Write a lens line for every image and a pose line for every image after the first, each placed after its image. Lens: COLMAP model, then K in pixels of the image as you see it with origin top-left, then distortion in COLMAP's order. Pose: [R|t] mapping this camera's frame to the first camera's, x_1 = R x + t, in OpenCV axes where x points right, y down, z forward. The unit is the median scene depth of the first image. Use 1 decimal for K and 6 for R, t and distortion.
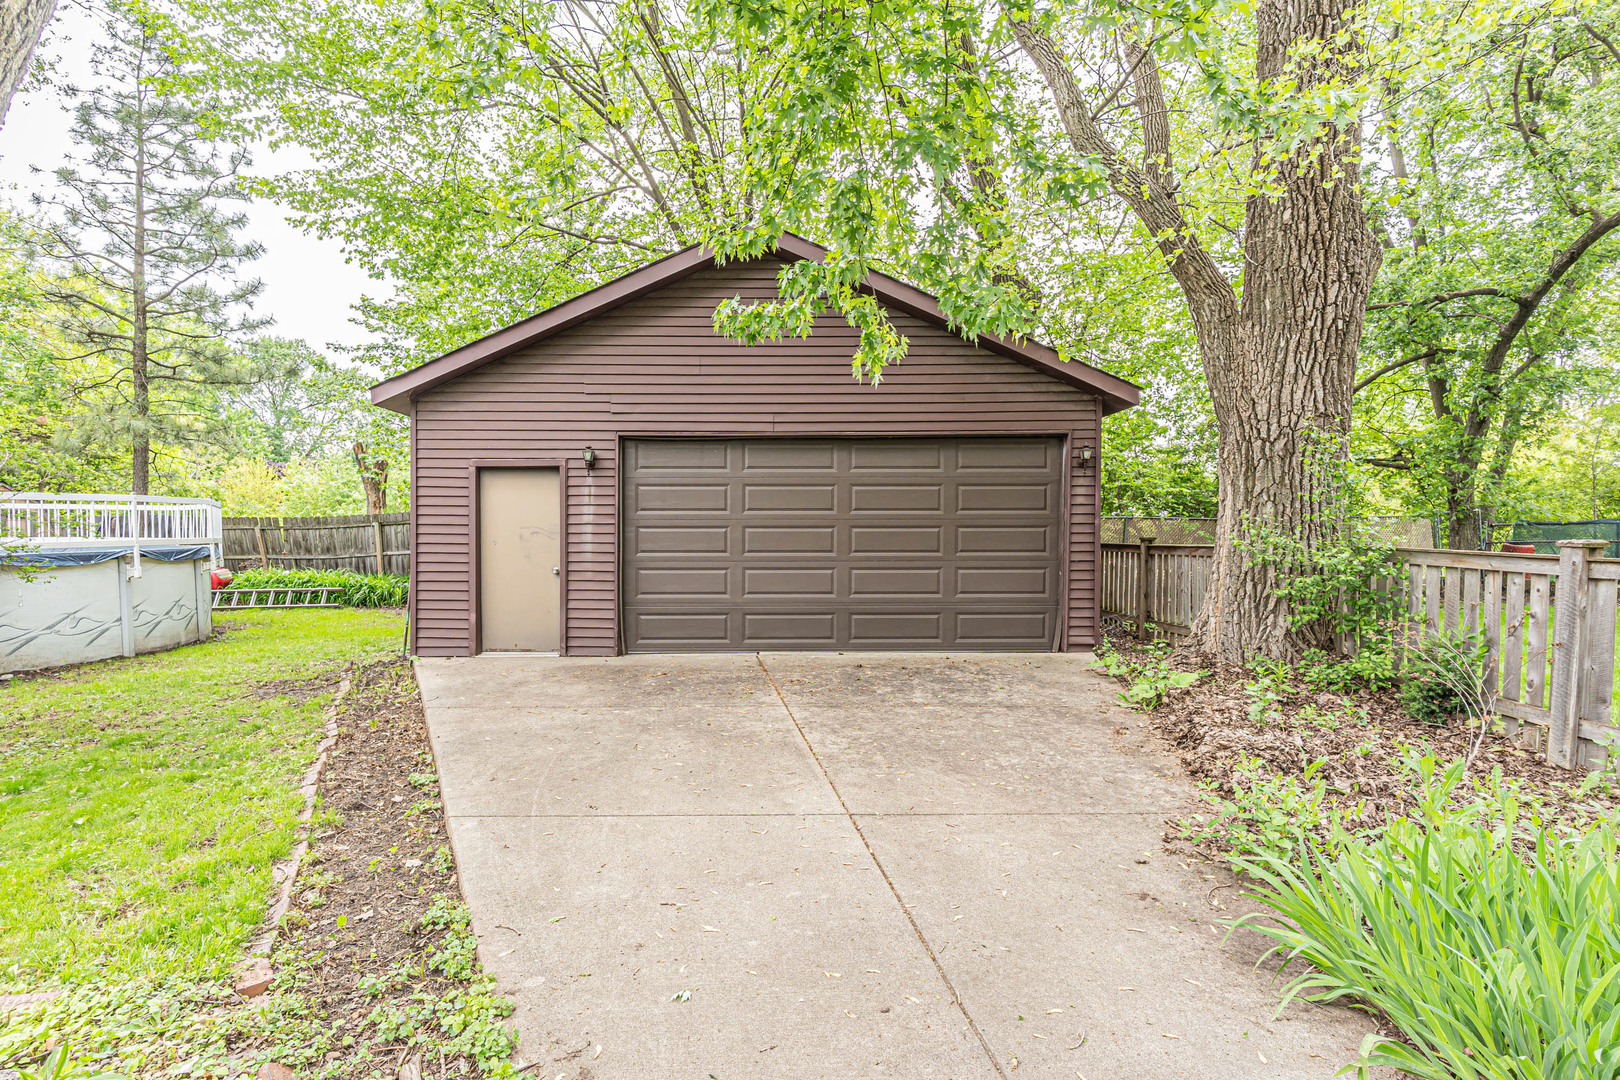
lens RADIAL K [[715.9, 0, 818.8], [0, 715.9, 548.7], [0, 0, 1]] dist [-0.001879, -0.000947]
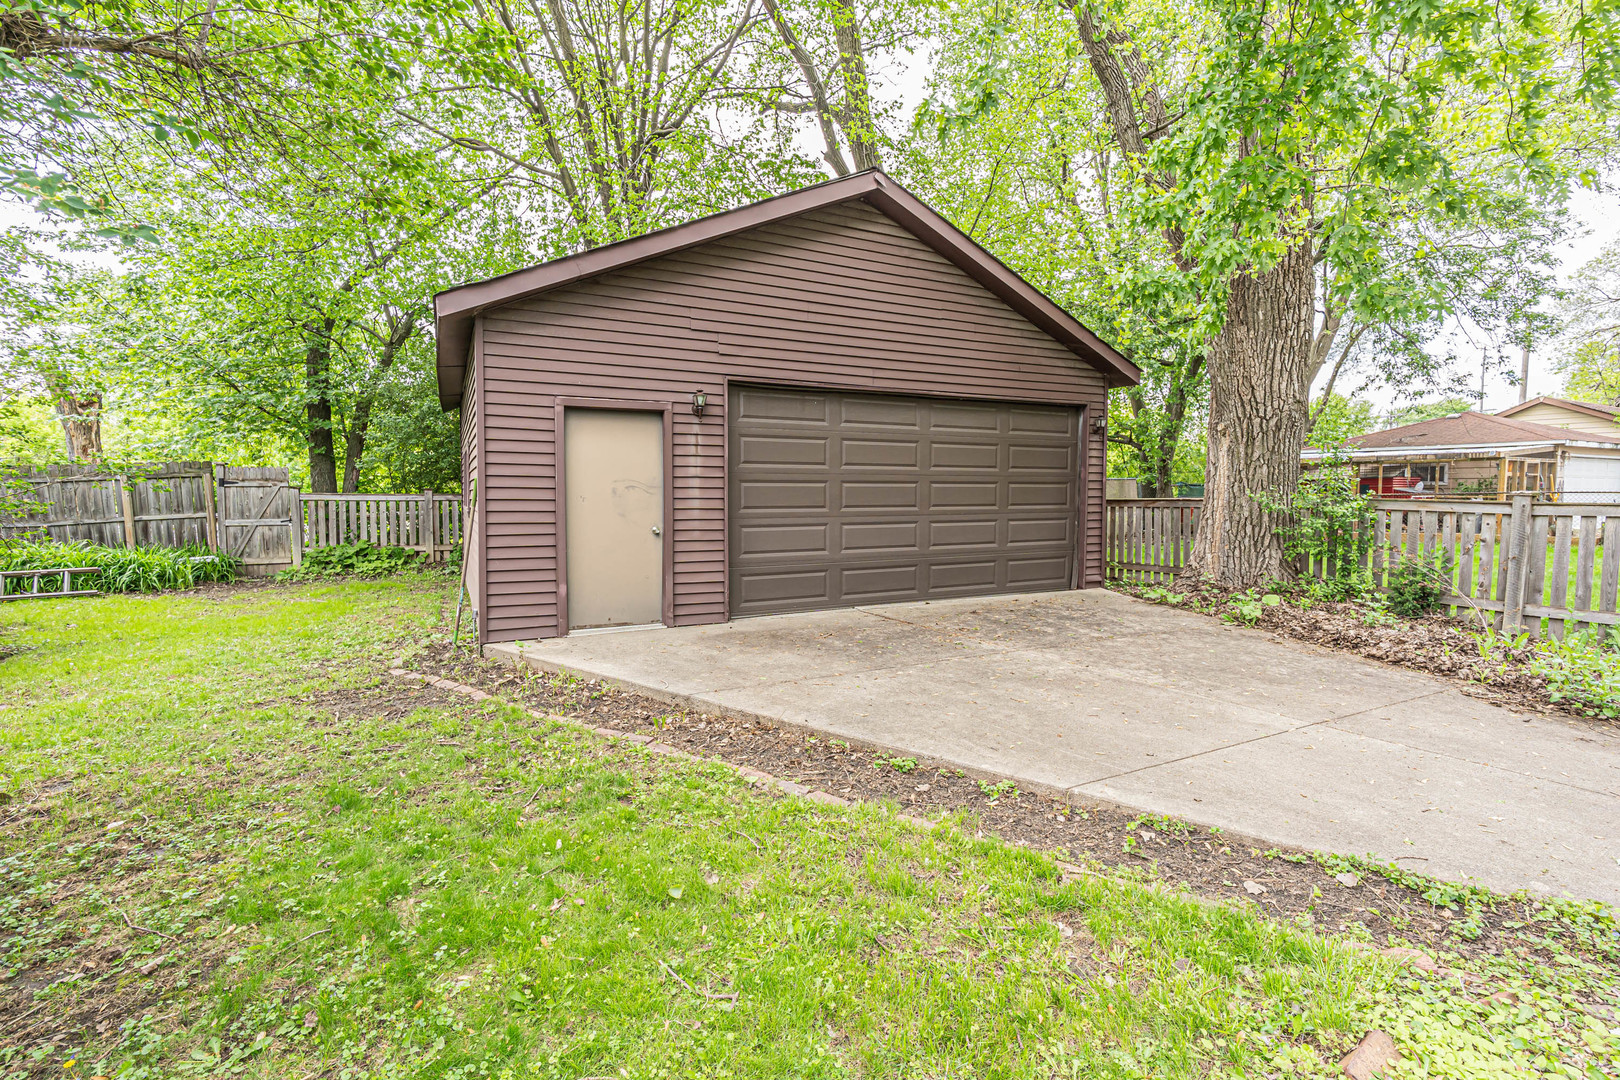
lens RADIAL K [[688.3, 0, 812.6], [0, 688.3, 527.2], [0, 0, 1]] dist [-0.002512, -0.000568]
pose [[0.905080, -0.021330, 0.424706, -0.559170], [0.009735, 0.999519, 0.029452, 0.004056], [-0.425130, -0.022521, 0.904852, 0.162017]]
